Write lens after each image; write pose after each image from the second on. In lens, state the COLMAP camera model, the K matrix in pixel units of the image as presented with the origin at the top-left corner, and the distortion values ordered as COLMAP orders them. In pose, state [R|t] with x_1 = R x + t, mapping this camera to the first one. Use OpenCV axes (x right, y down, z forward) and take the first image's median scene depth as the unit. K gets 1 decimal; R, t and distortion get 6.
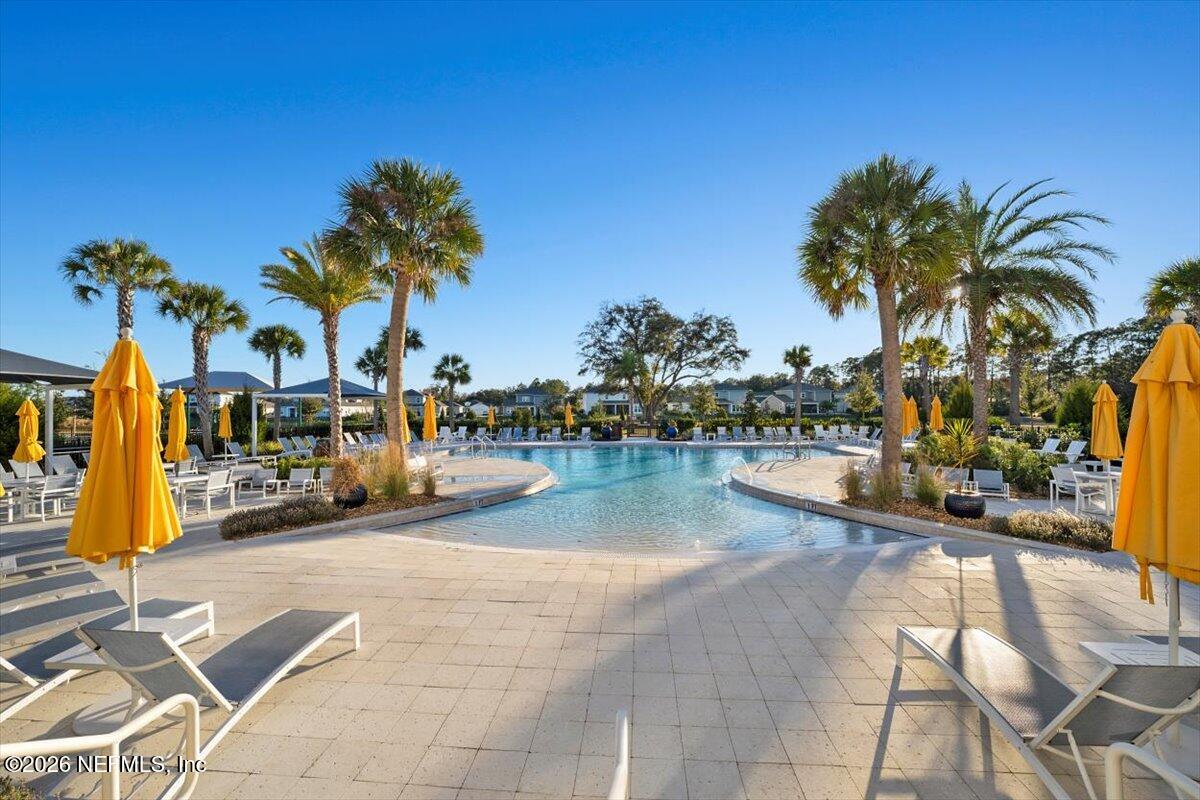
lens RADIAL K [[536.2, 0, 597.9], [0, 536.2, 394.9], [0, 0, 1]] dist [0.000673, 0.000400]
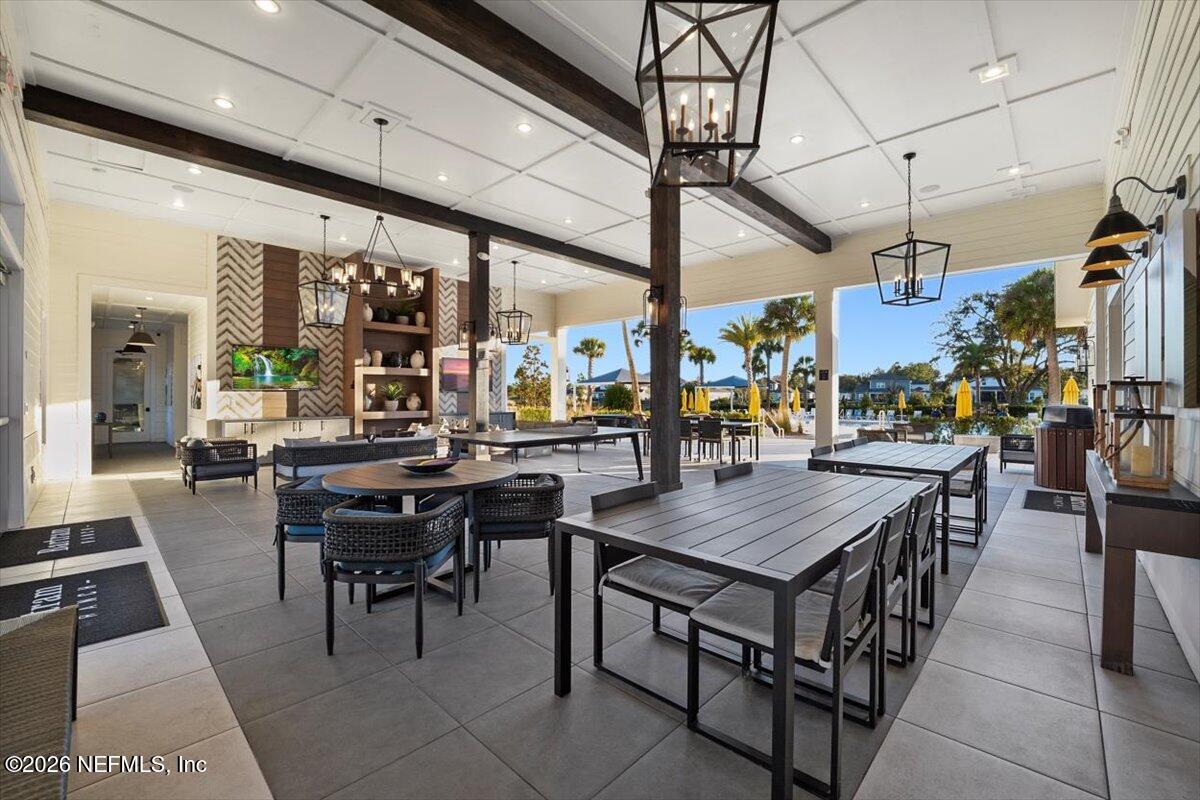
lens RADIAL K [[536.2, 0, 597.9], [0, 536.2, 394.9], [0, 0, 1]] dist [0.000673, 0.000400]
pose [[0.808703, 0.003573, -0.588206, 0.058715], [0.012088, 0.999669, 0.022691, -0.006976], [0.588093, -0.025460, 0.808393, -0.238704]]
